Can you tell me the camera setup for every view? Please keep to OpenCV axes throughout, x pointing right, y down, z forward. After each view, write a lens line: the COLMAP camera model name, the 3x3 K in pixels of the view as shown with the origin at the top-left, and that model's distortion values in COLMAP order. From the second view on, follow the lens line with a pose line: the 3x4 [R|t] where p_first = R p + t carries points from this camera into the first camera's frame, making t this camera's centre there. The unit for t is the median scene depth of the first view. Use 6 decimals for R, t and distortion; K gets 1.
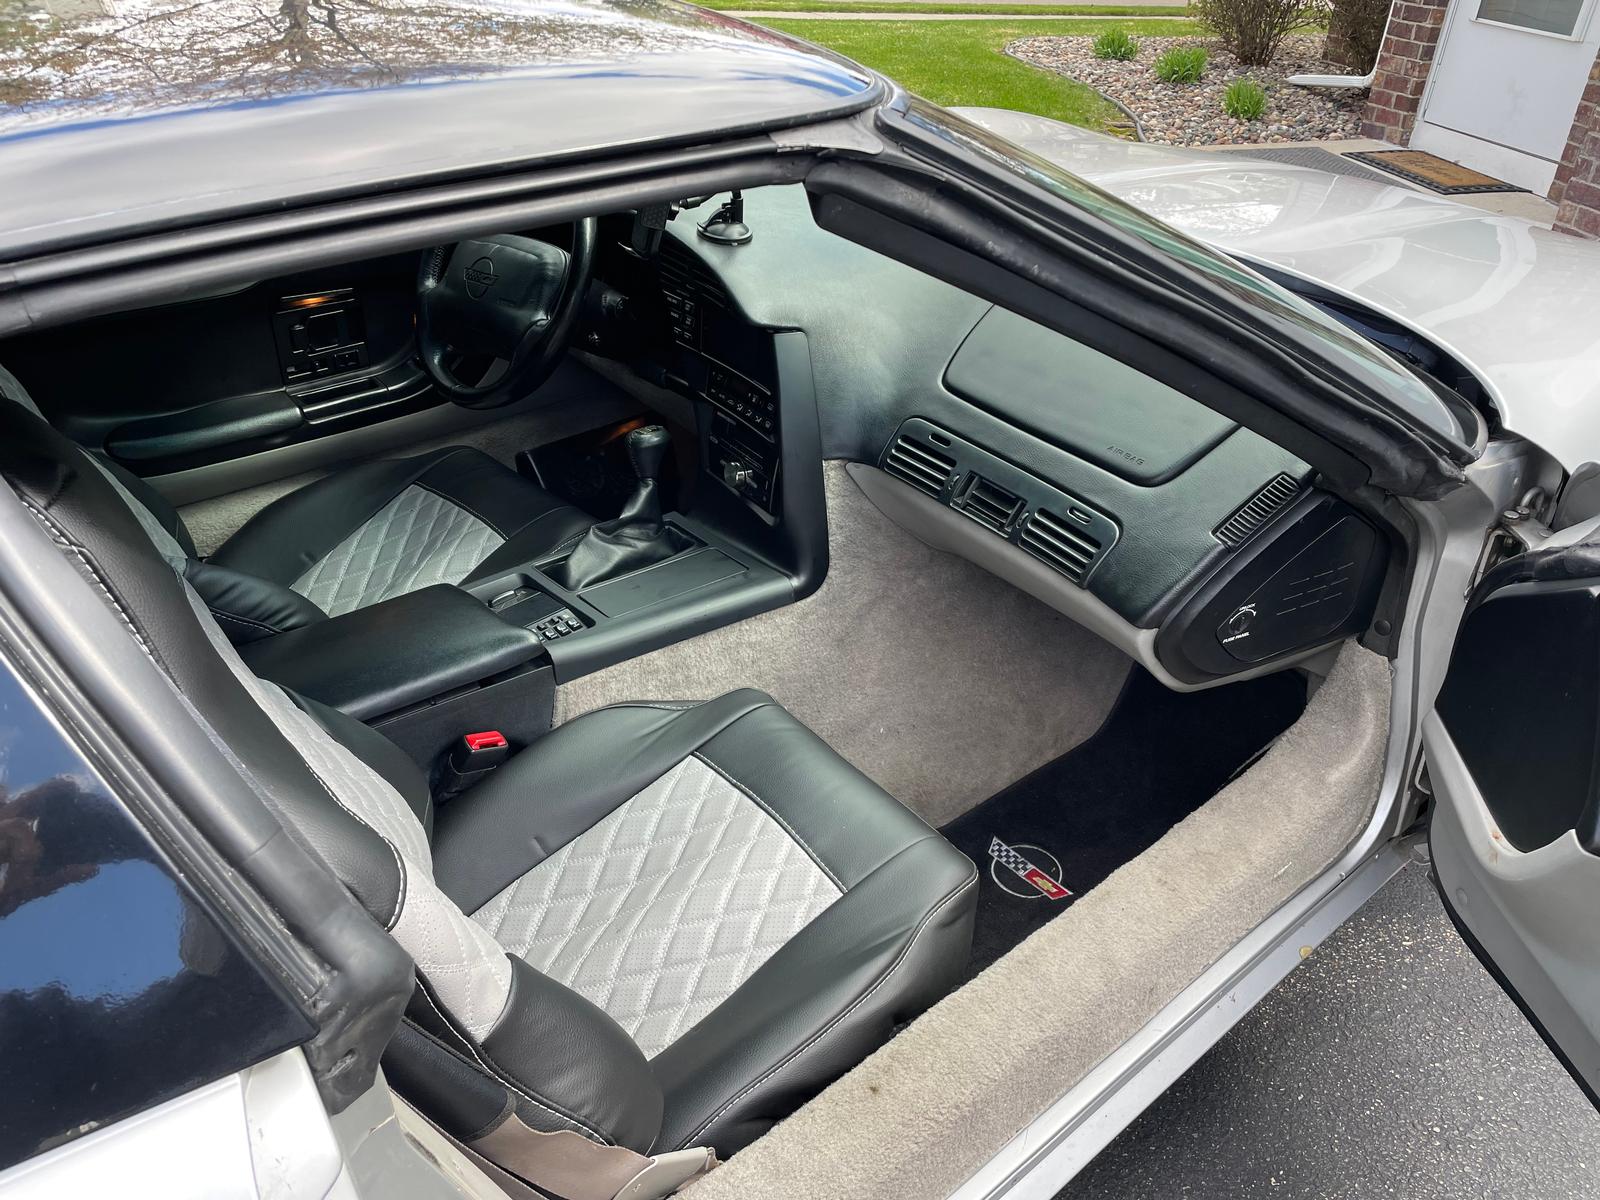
lens RADIAL K [[1216.3, 0, 805.6], [0, 1216.3, 612.6], [0, 0, 1]] dist [0.102042, -0.134885]
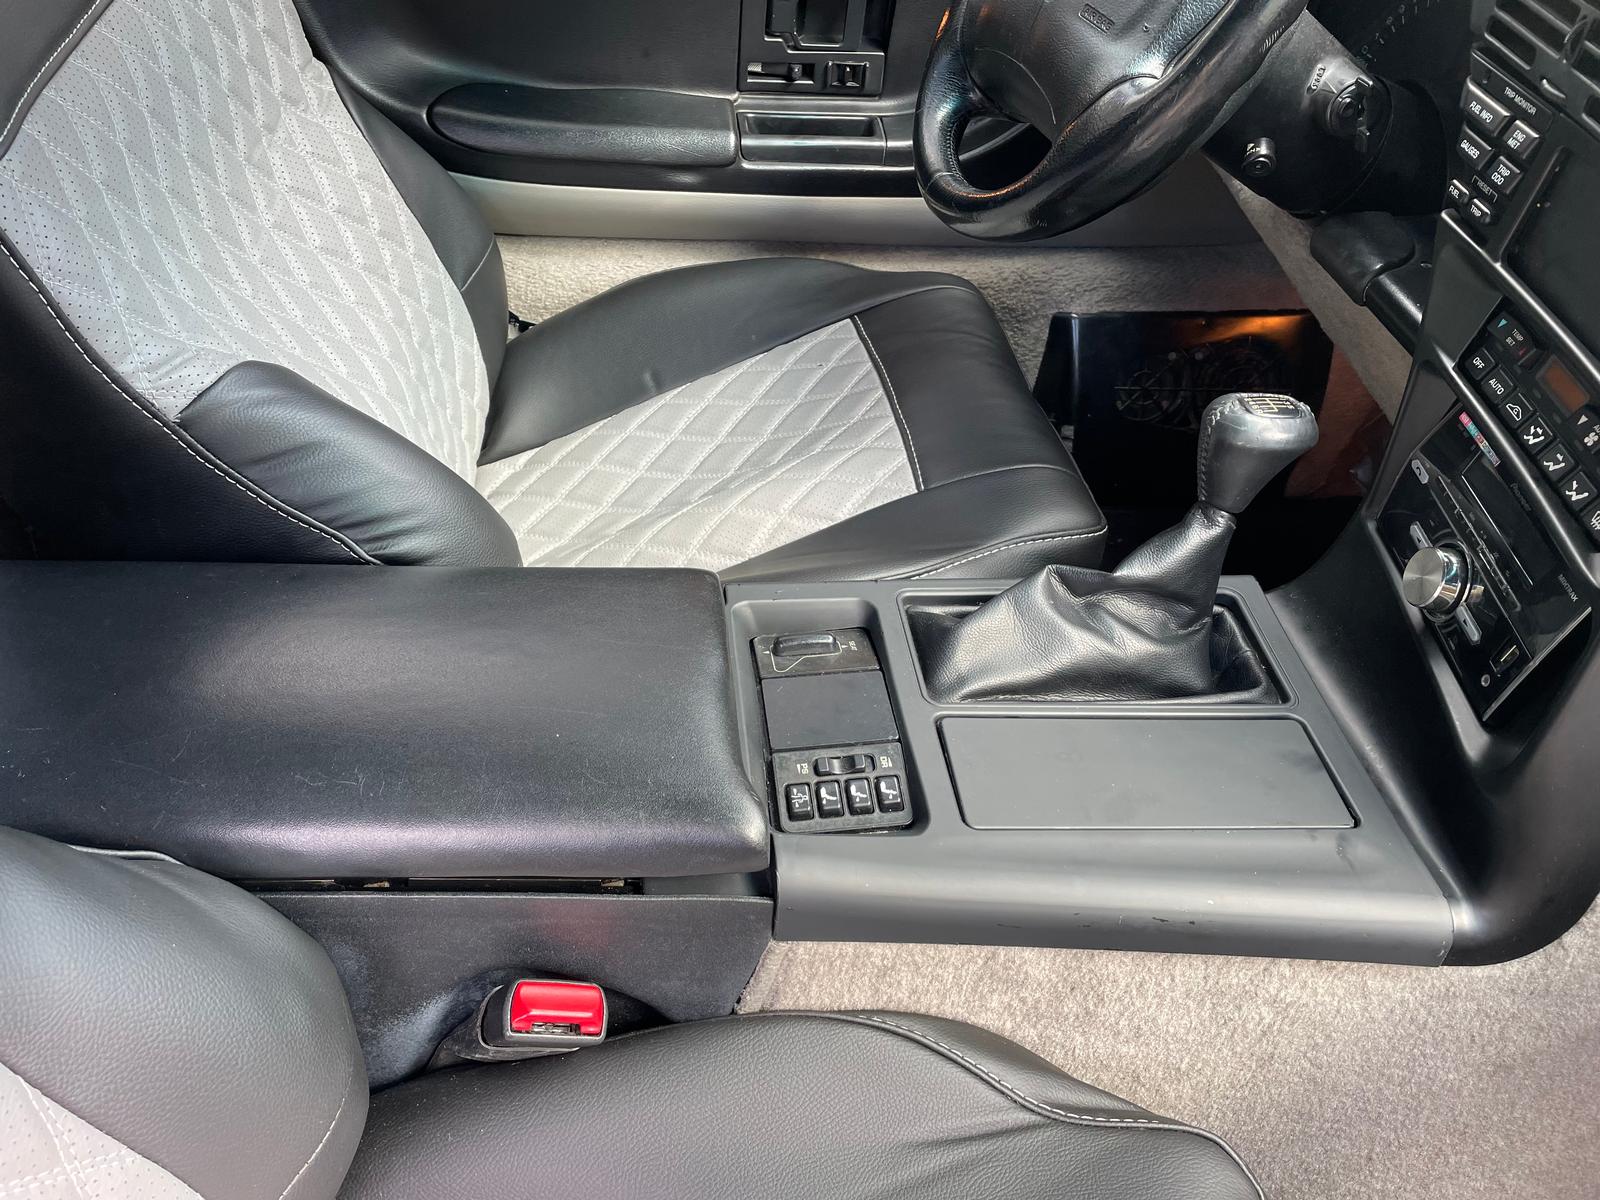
lens RADIAL K [[1216.3, 0, 805.6], [0, 1216.3, 612.6], [0, 0, 1]] dist [0.102042, -0.134885]
pose [[0.825824, 0.425616, -0.369954, -0.063649], [-0.364529, 0.903438, 0.225652, -0.103445], [0.430271, -0.051490, 0.901230, 0.465409]]
